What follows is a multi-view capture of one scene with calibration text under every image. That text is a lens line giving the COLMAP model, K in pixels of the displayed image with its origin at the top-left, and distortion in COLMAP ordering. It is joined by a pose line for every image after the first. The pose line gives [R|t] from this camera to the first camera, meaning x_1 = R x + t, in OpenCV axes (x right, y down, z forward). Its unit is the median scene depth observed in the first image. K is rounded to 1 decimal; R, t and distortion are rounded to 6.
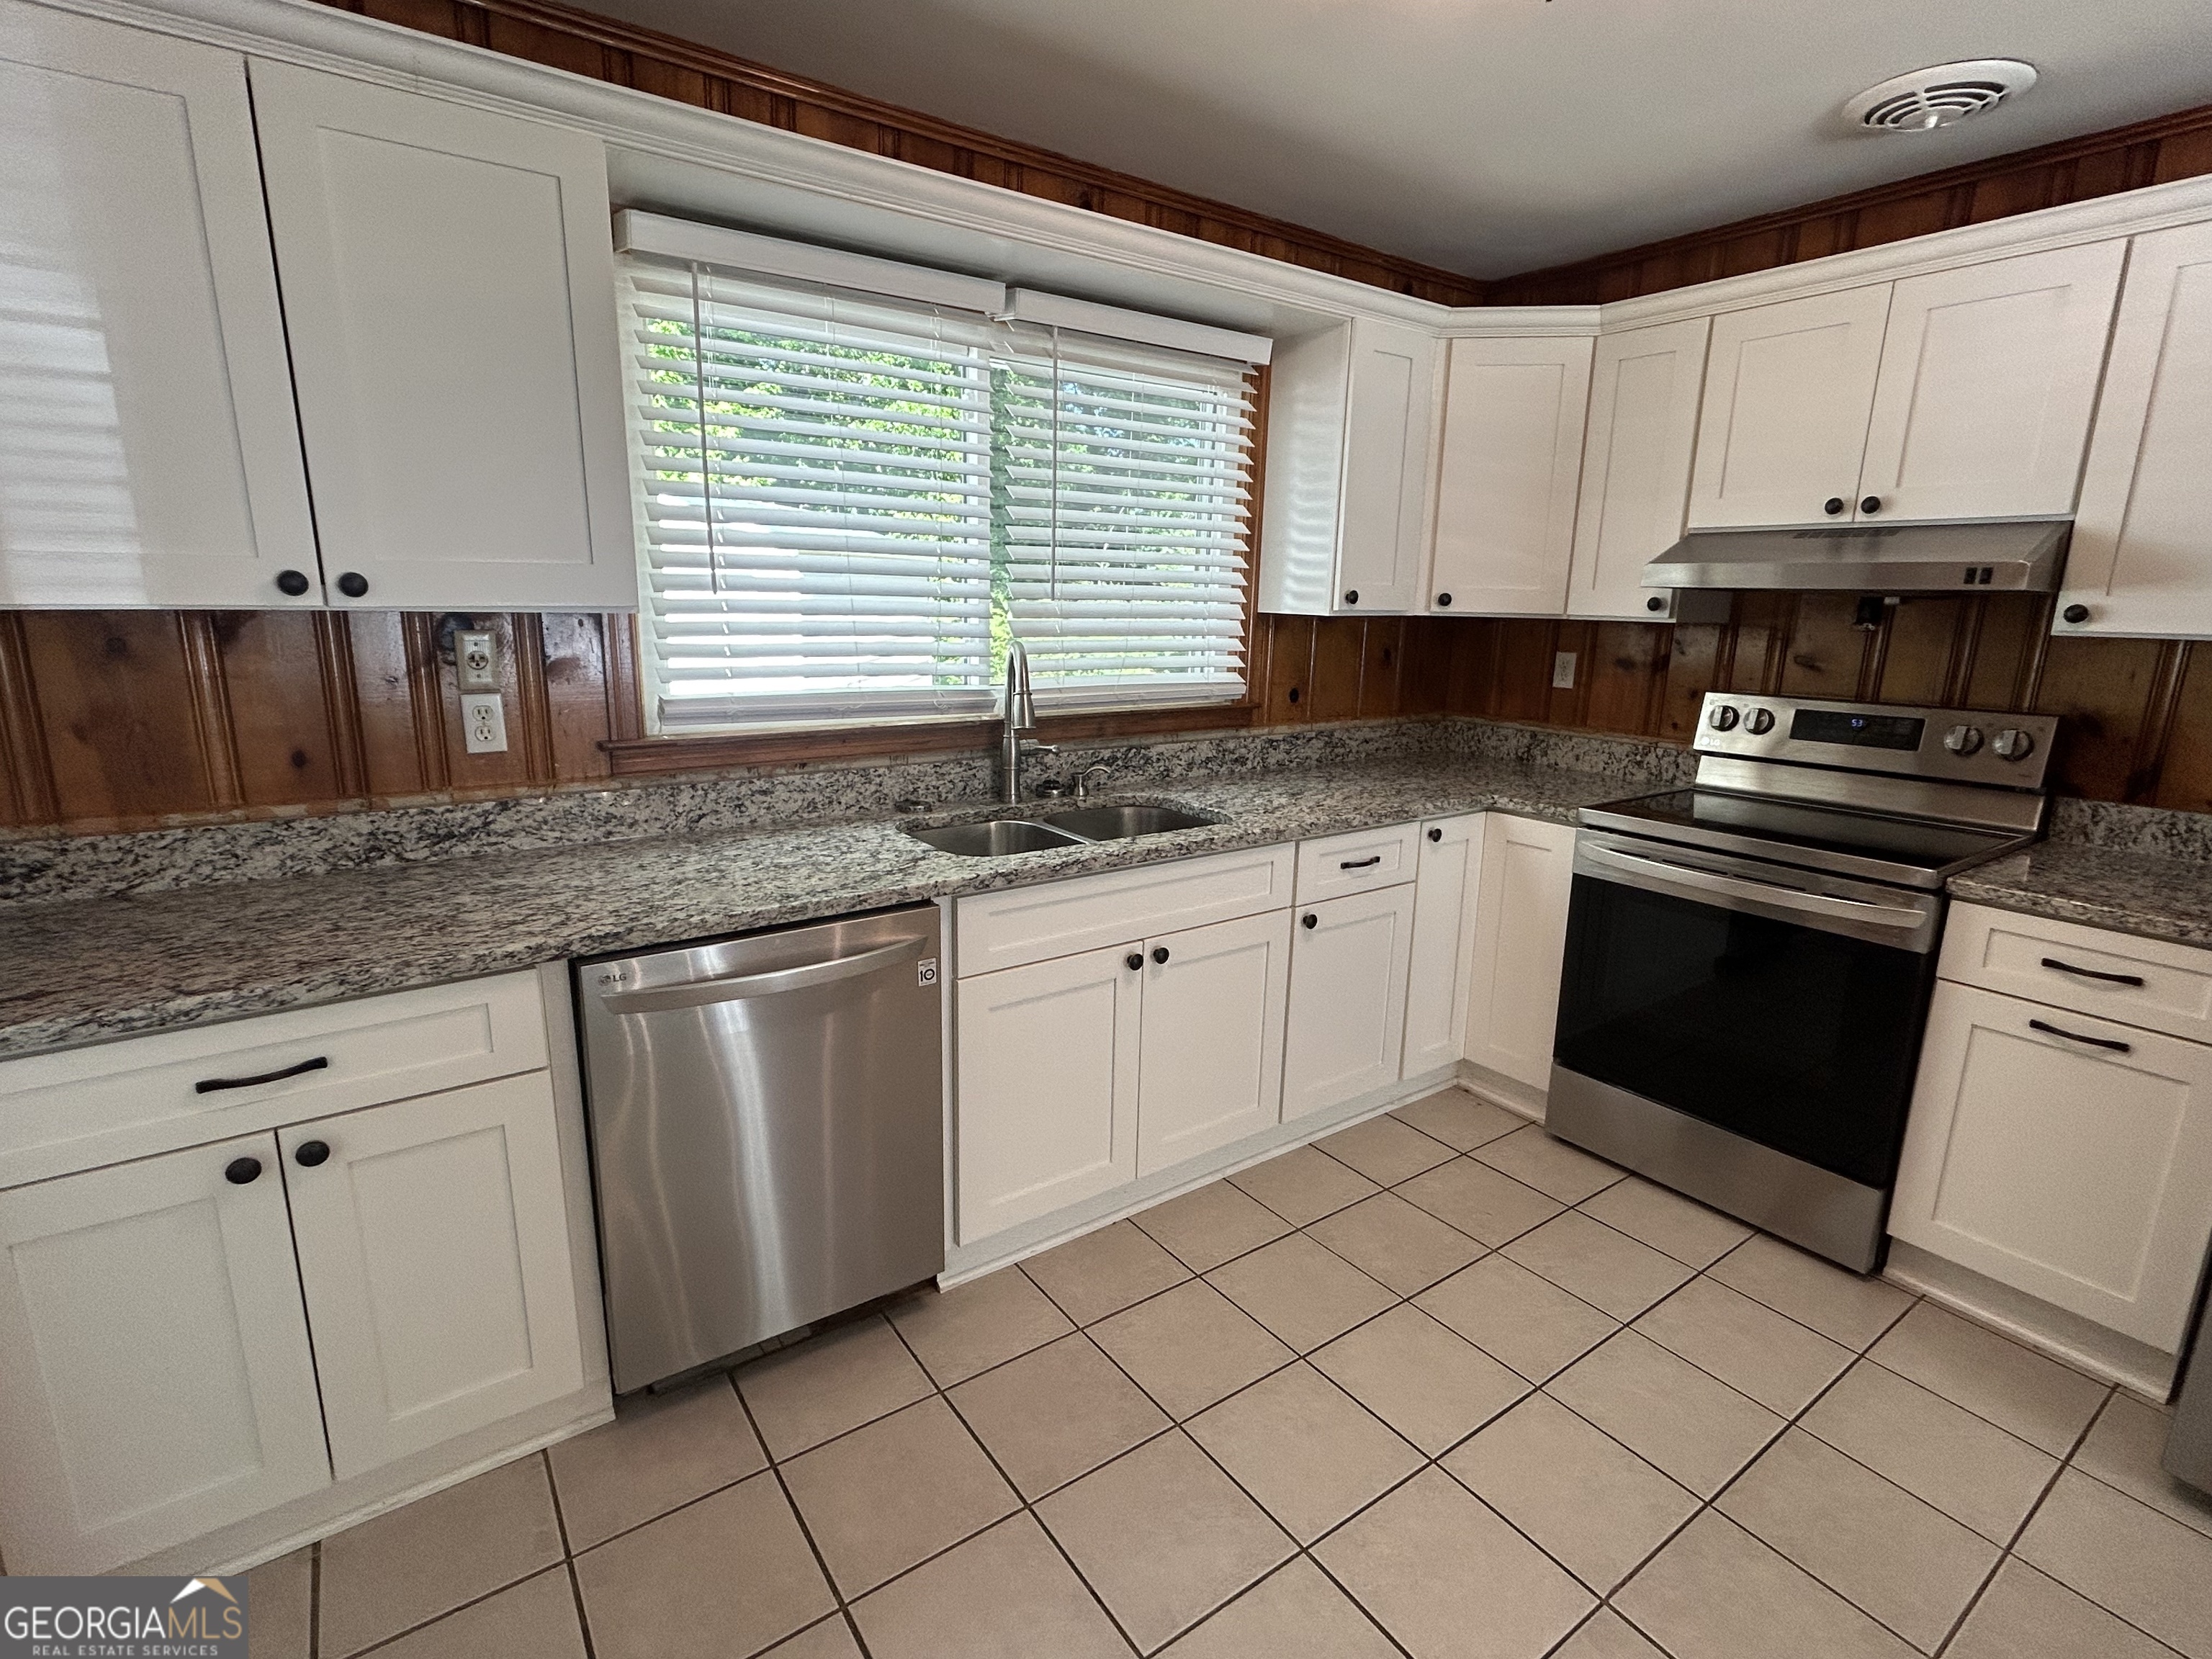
lens RADIAL K [[1058.5, 0, 1106.0], [0, 1058.5, 829.5], [0, 0, 1]] dist [0.000866, 0.001210]
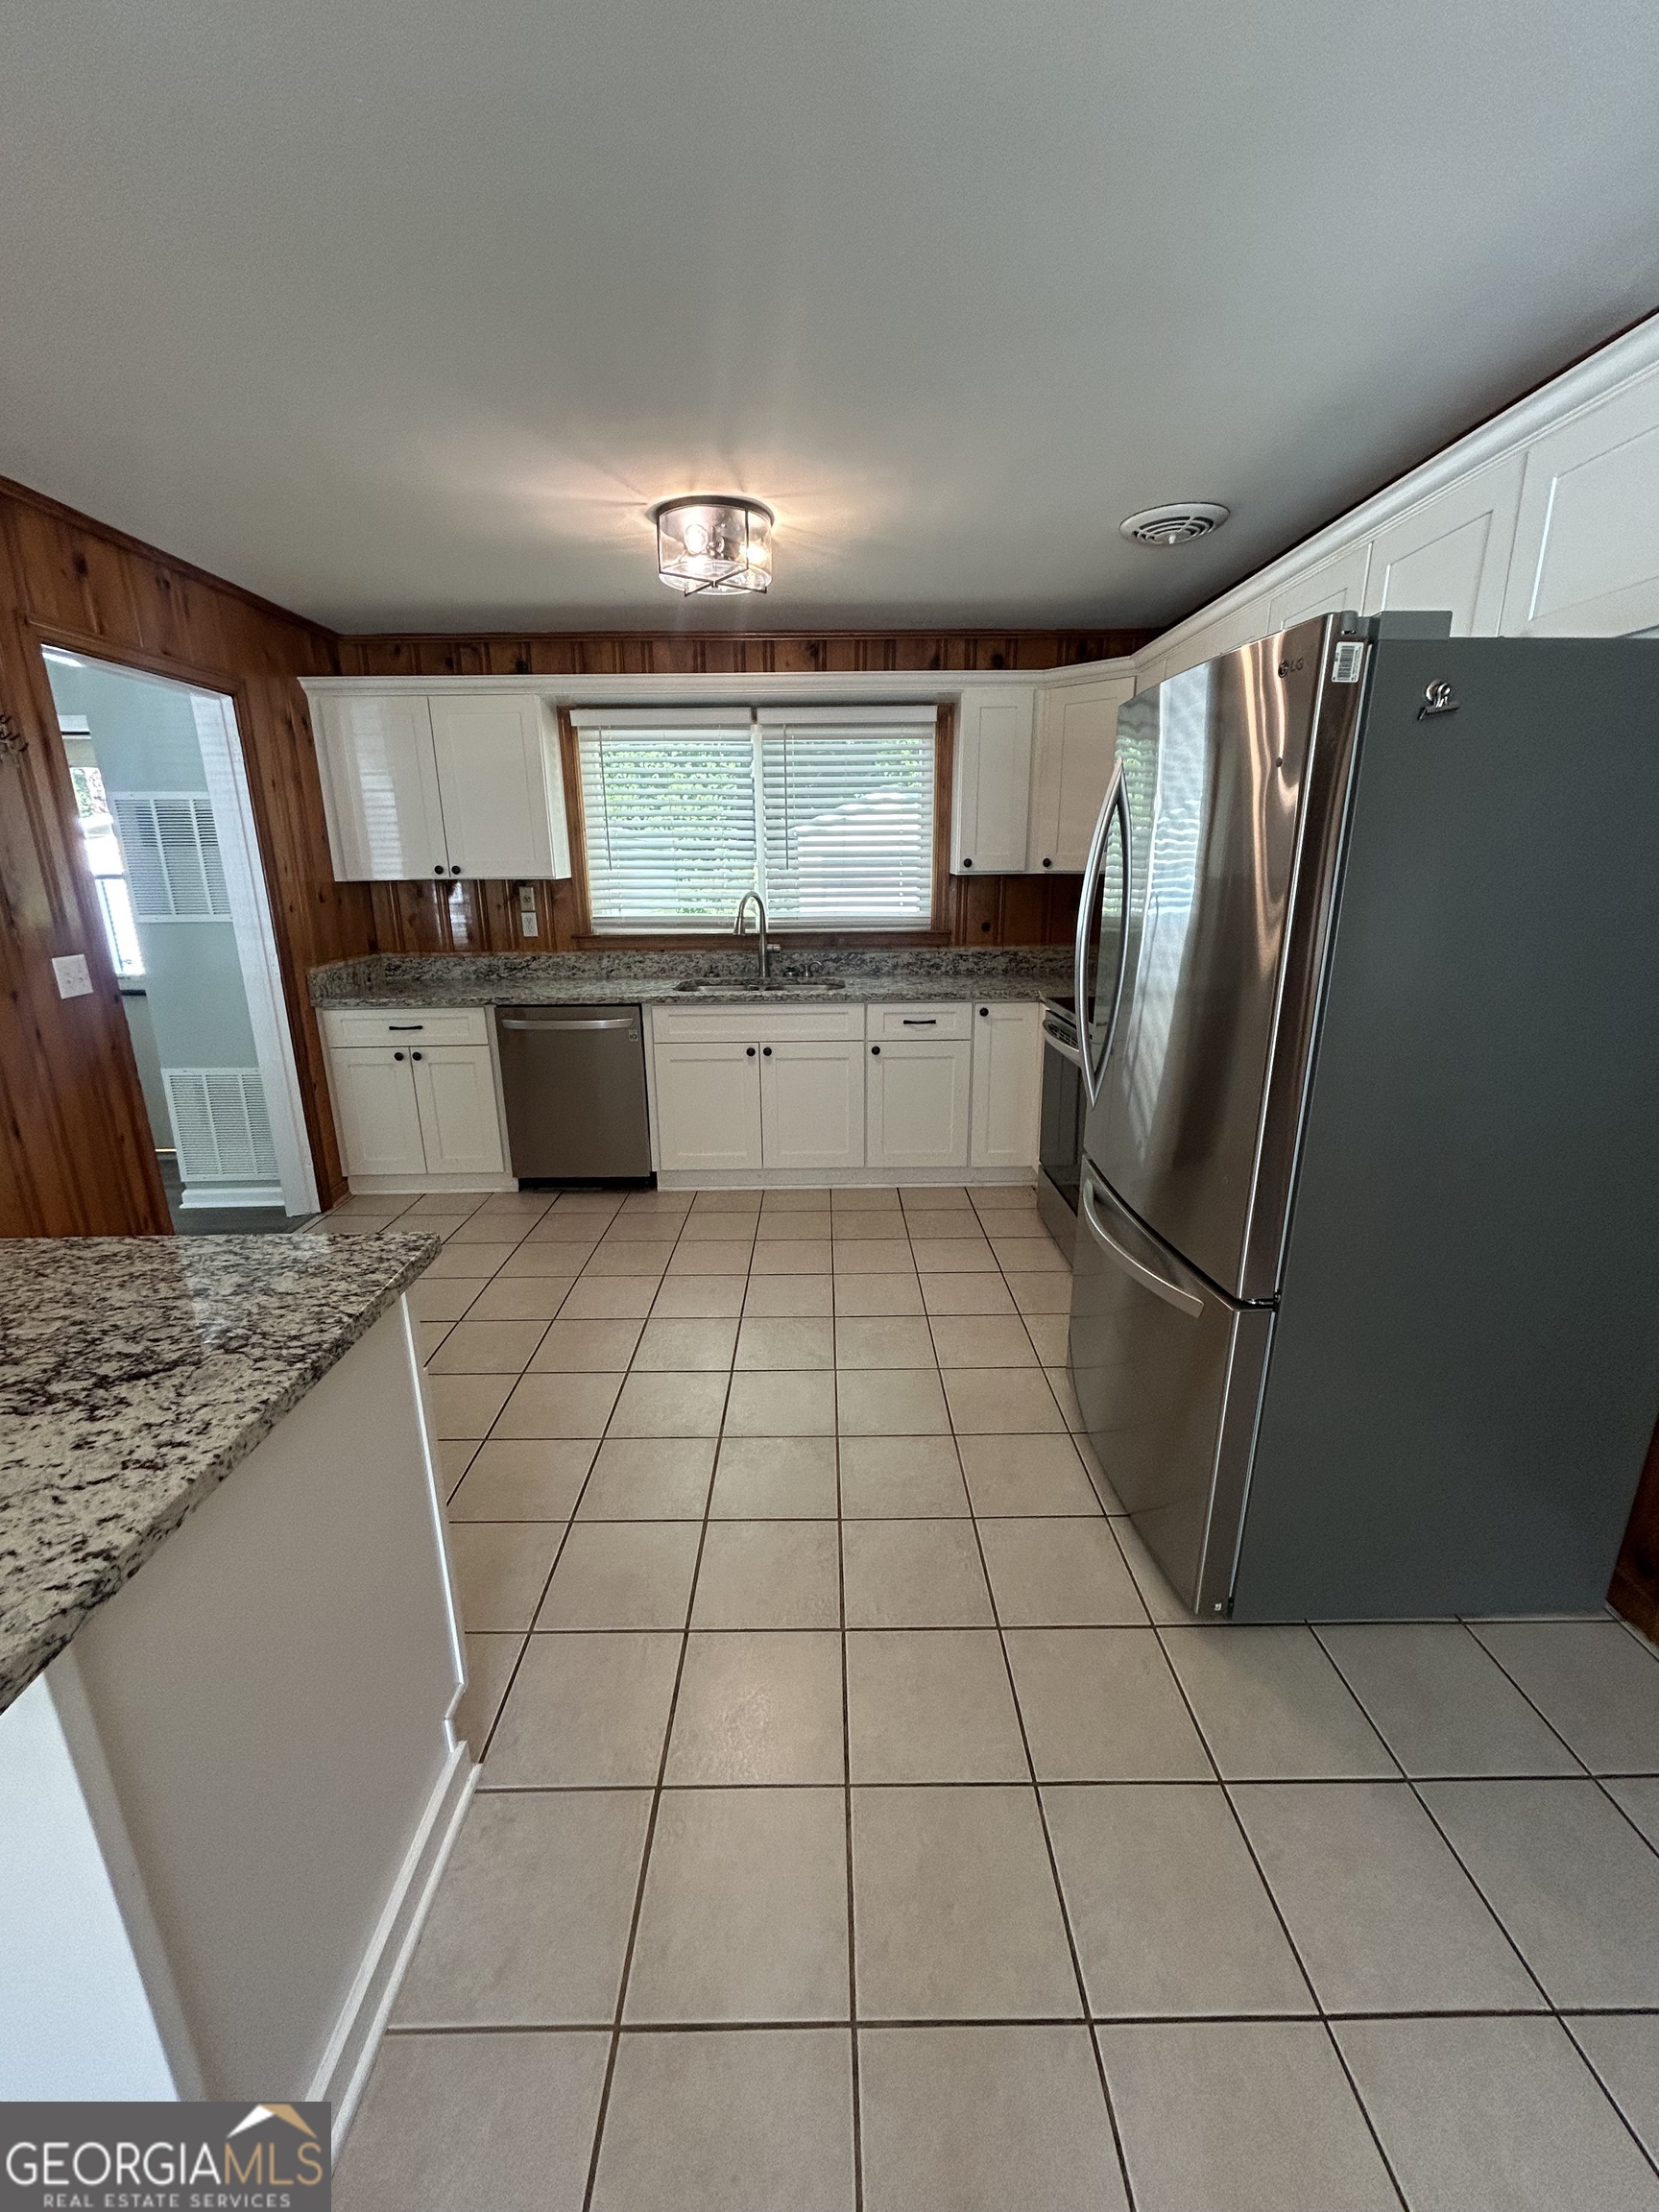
lens RADIAL K [[895.6, 0, 829.5], [0, 895.6, 1106.0], [0, 0, 1]] dist [-0.000893, 0.000708]
pose [[0.819898, 0.127966, -0.558026, 0.982293], [-0.101320, 0.991747, 0.078559, 0.069293], [0.563473, -0.007871, 0.826097, -0.277469]]
